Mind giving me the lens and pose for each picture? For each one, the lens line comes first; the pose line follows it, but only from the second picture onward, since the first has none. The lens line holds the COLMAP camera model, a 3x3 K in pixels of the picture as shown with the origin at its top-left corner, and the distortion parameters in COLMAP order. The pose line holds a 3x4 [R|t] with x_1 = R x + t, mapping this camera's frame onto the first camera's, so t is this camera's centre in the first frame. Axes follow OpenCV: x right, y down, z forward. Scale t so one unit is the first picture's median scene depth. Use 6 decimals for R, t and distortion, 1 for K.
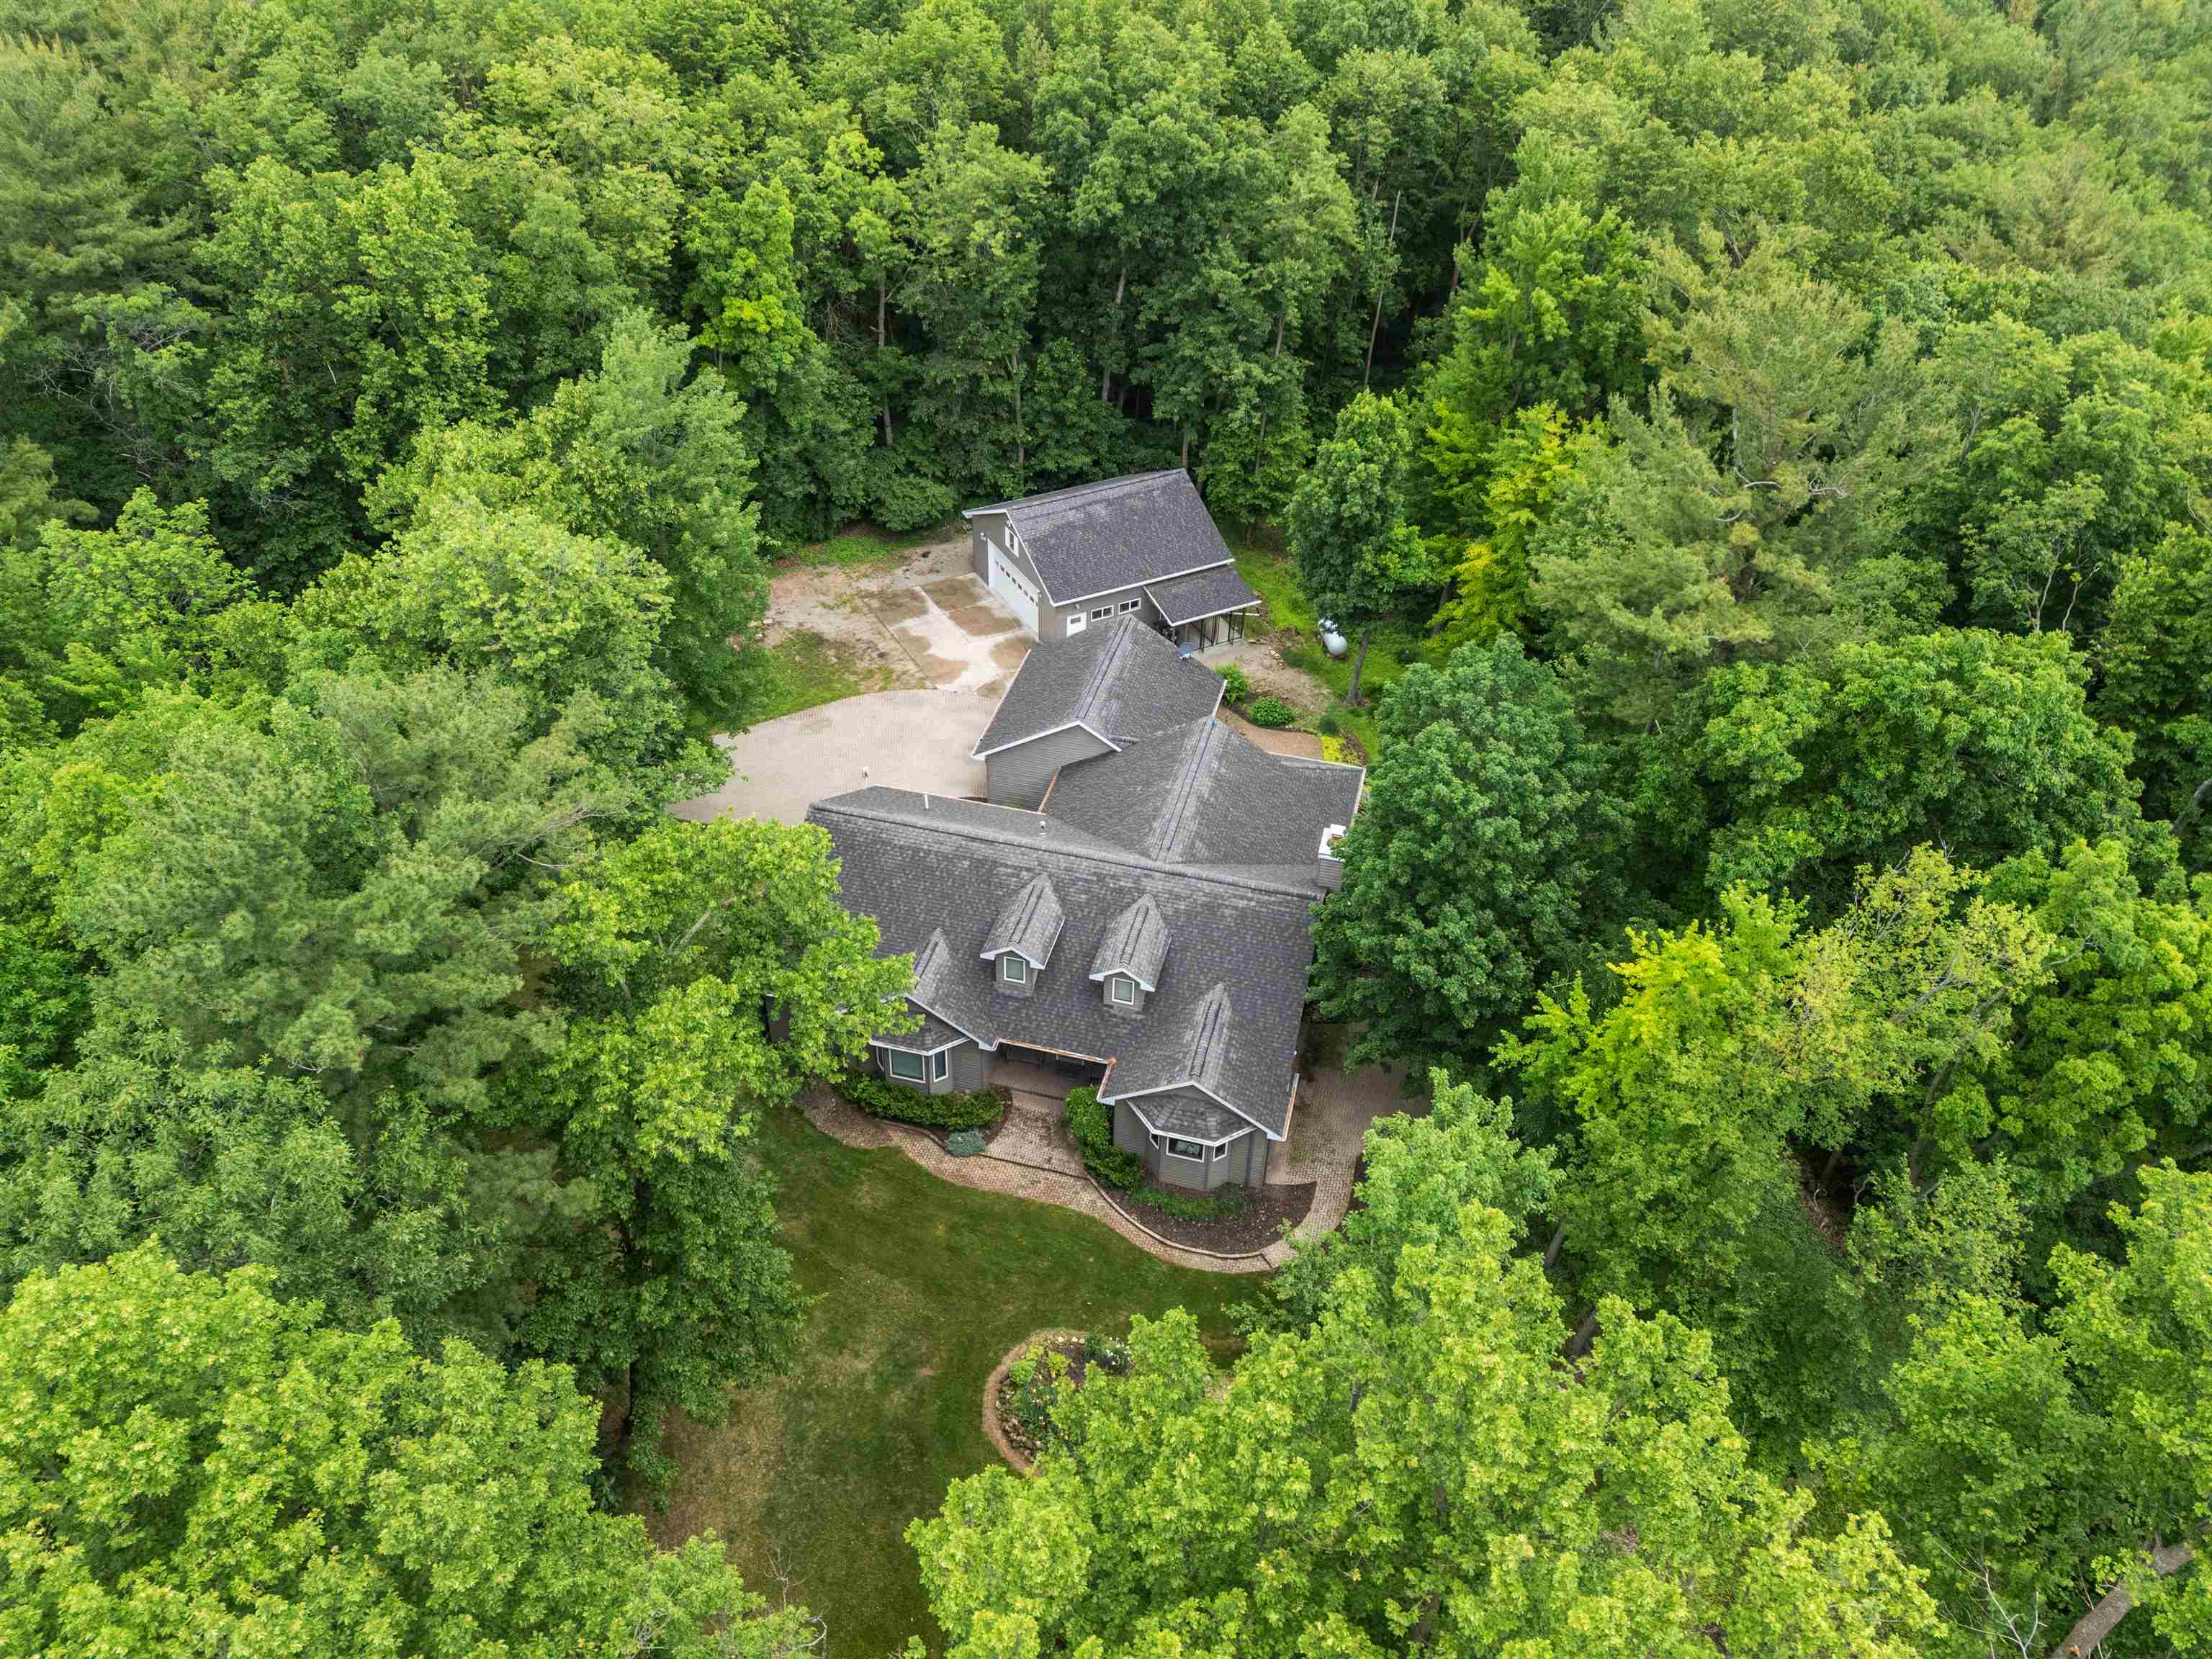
lens RADIAL K [[1580.3, 0, 1094.0], [0, 1580.3, 871.3], [0, 0, 1]] dist [0.020789, -0.001183]
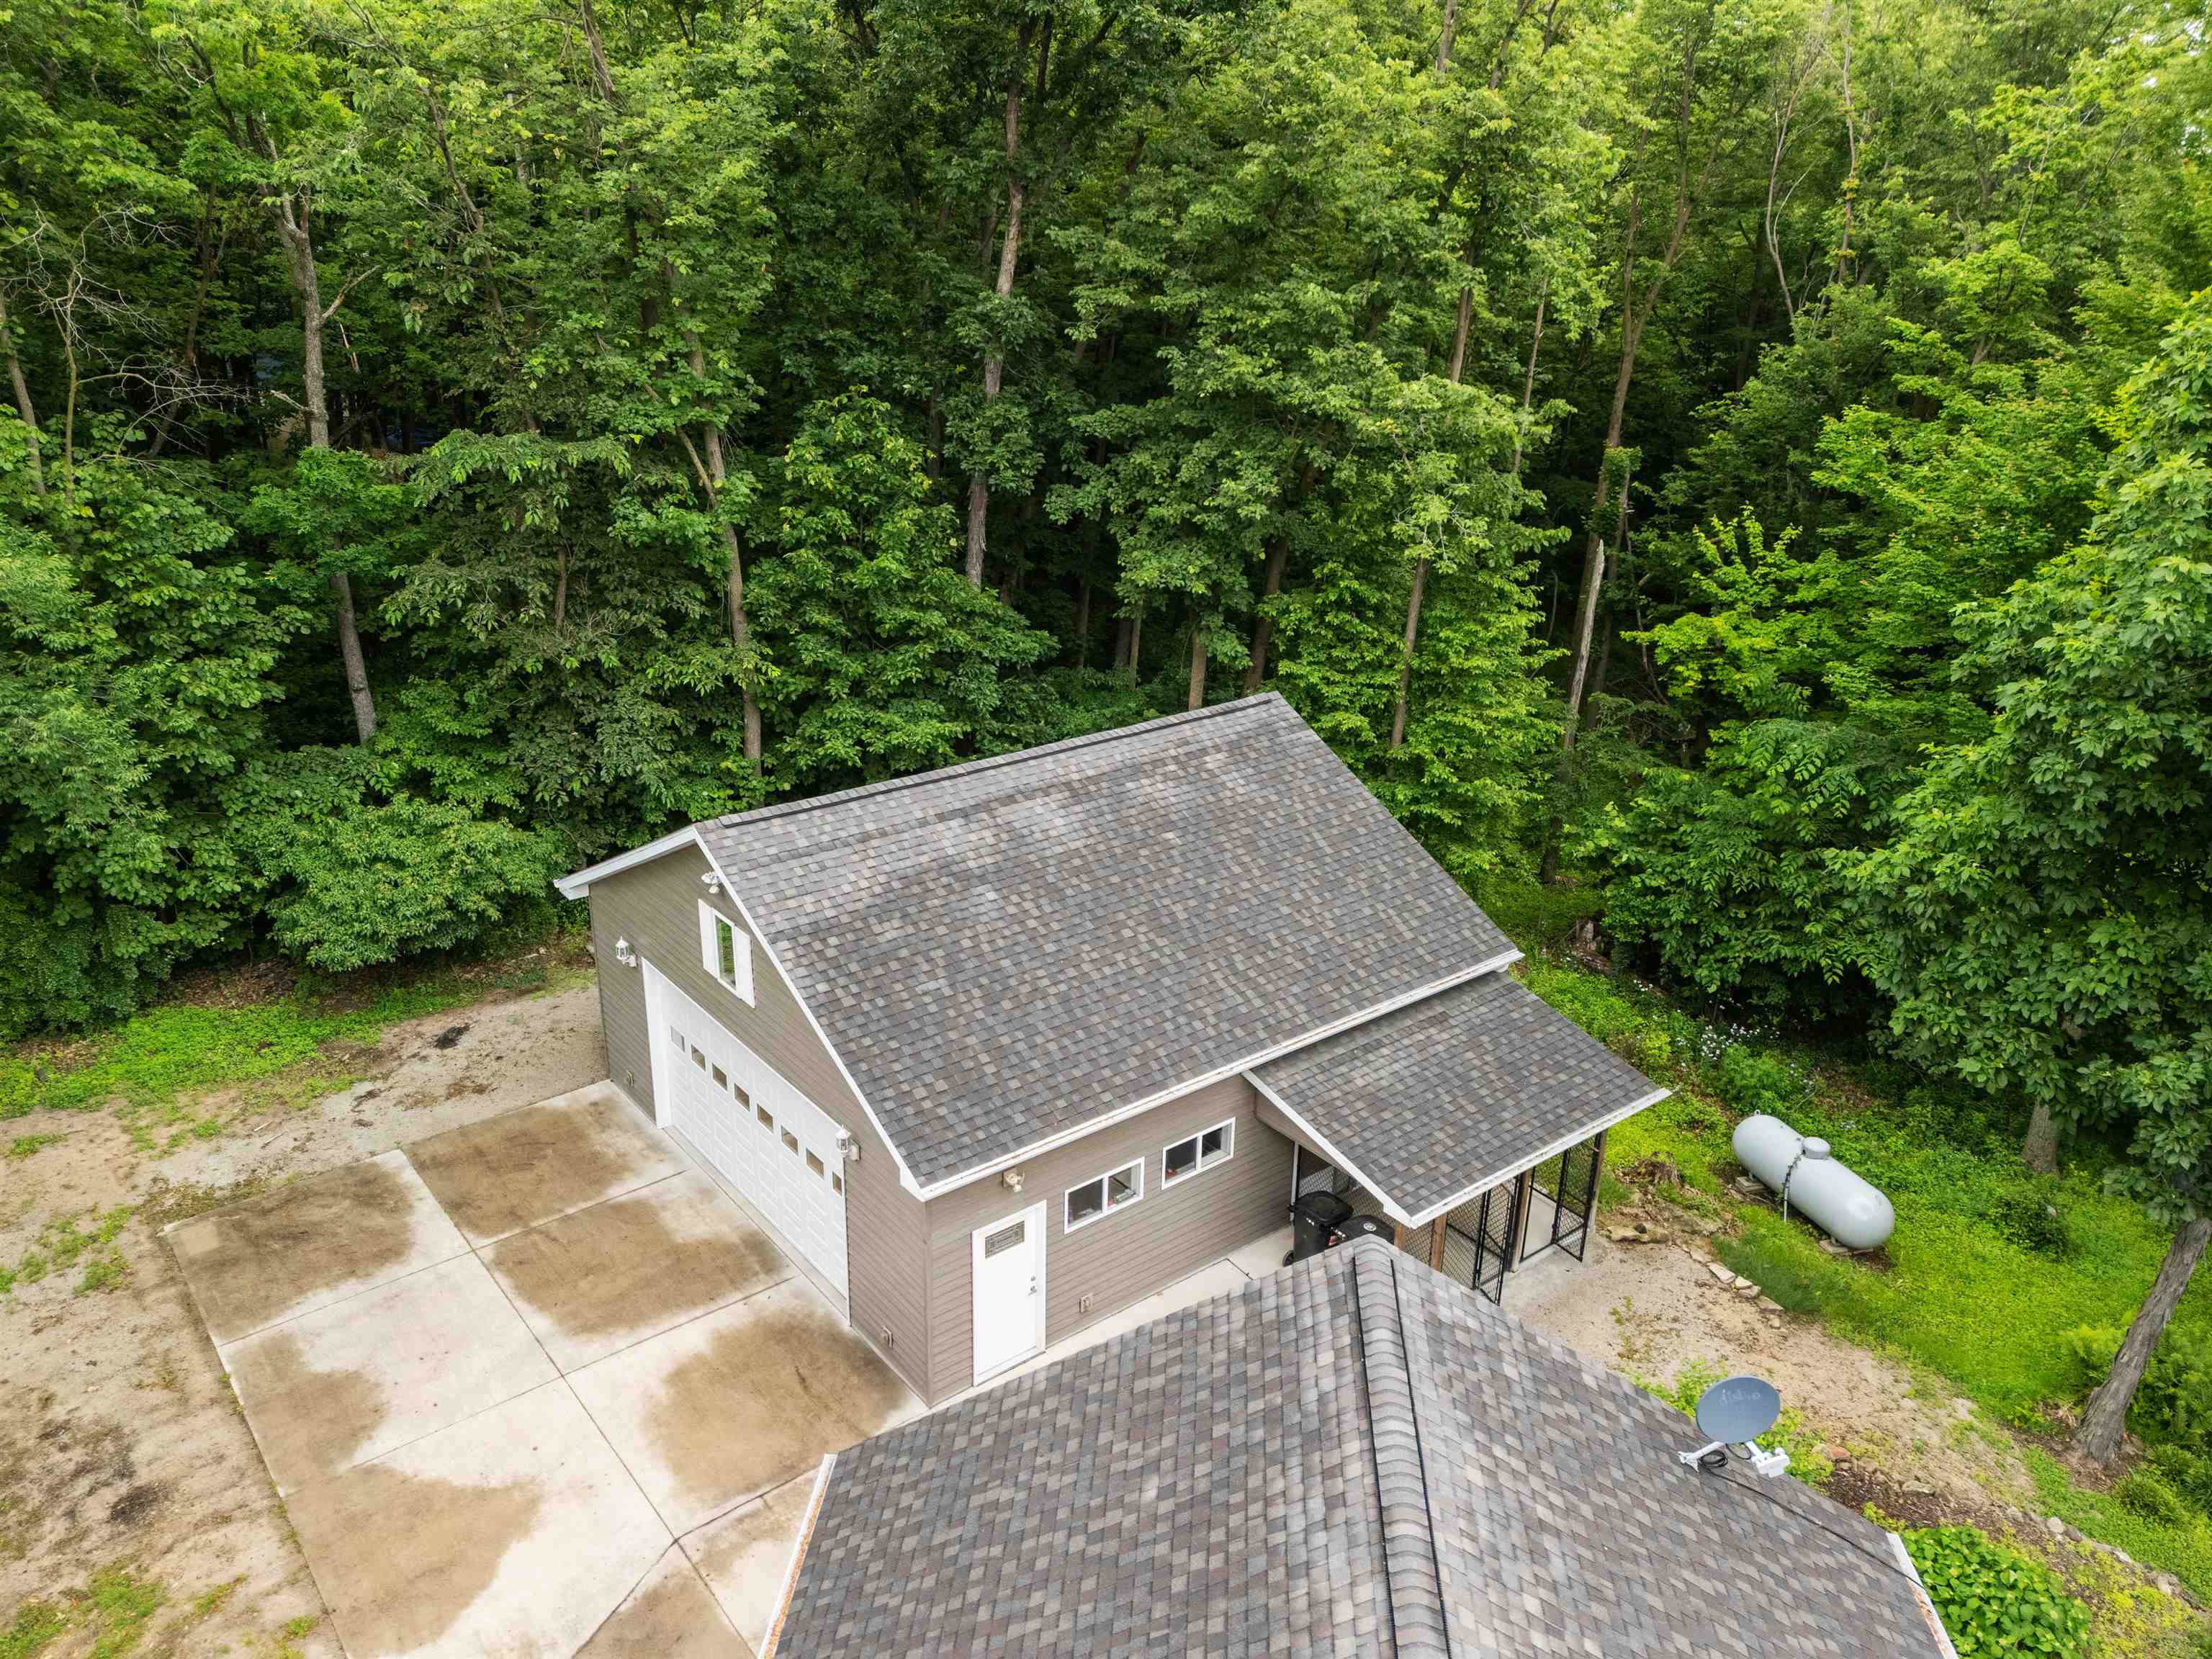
lens RADIAL K [[1602.5, 0, 1106.0], [0, 1602.5, 829.5], [0, 0, 1]] dist [0.046579, -0.002174]
pose [[0.983471, -0.069506, 0.167192, -0.033237], [0.118548, 0.945133, -0.304416, -0.138820], [-0.136860, 0.319205, 0.937751, 0.733965]]
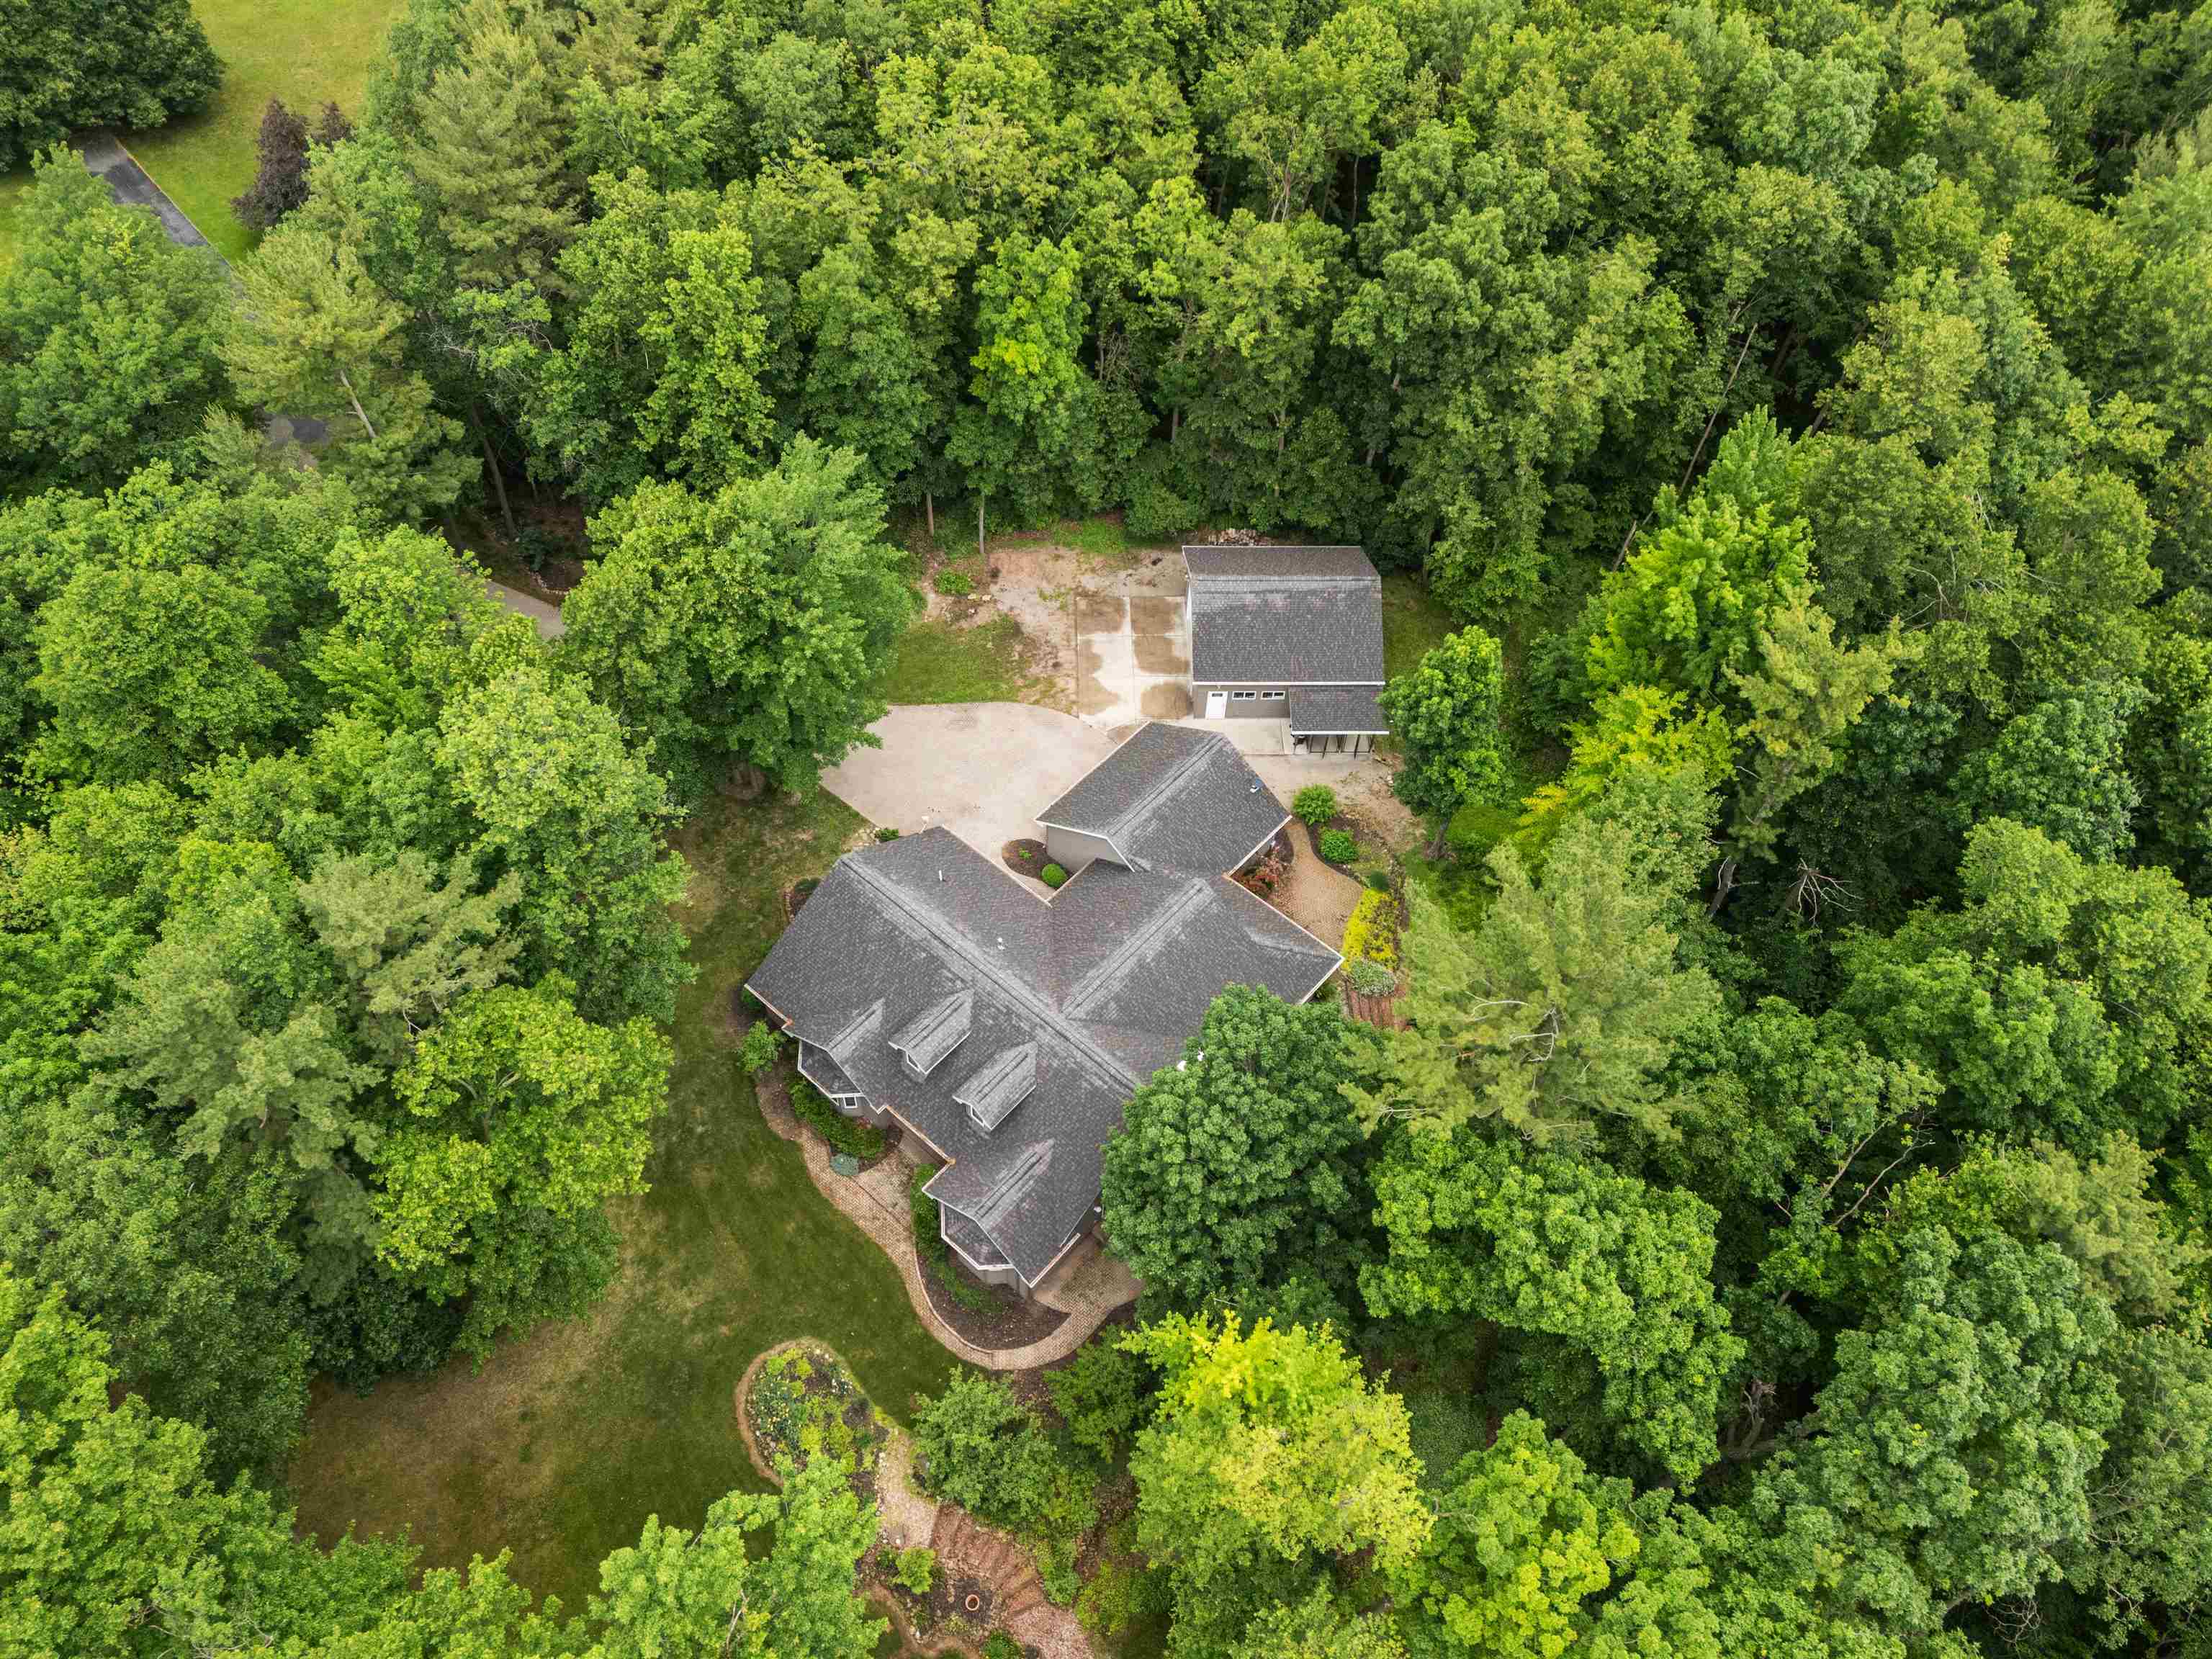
lens RADIAL K [[1602.5, 0, 1106.0], [0, 1602.5, 829.5], [0, 0, 1]] dist [0.046579, -0.002174]
pose [[0.890135, 0.359412, -0.280147, 0.260166], [-0.292410, 0.922005, 0.253777, -0.327659], [0.349507, -0.143978, 0.925805, -0.068352]]
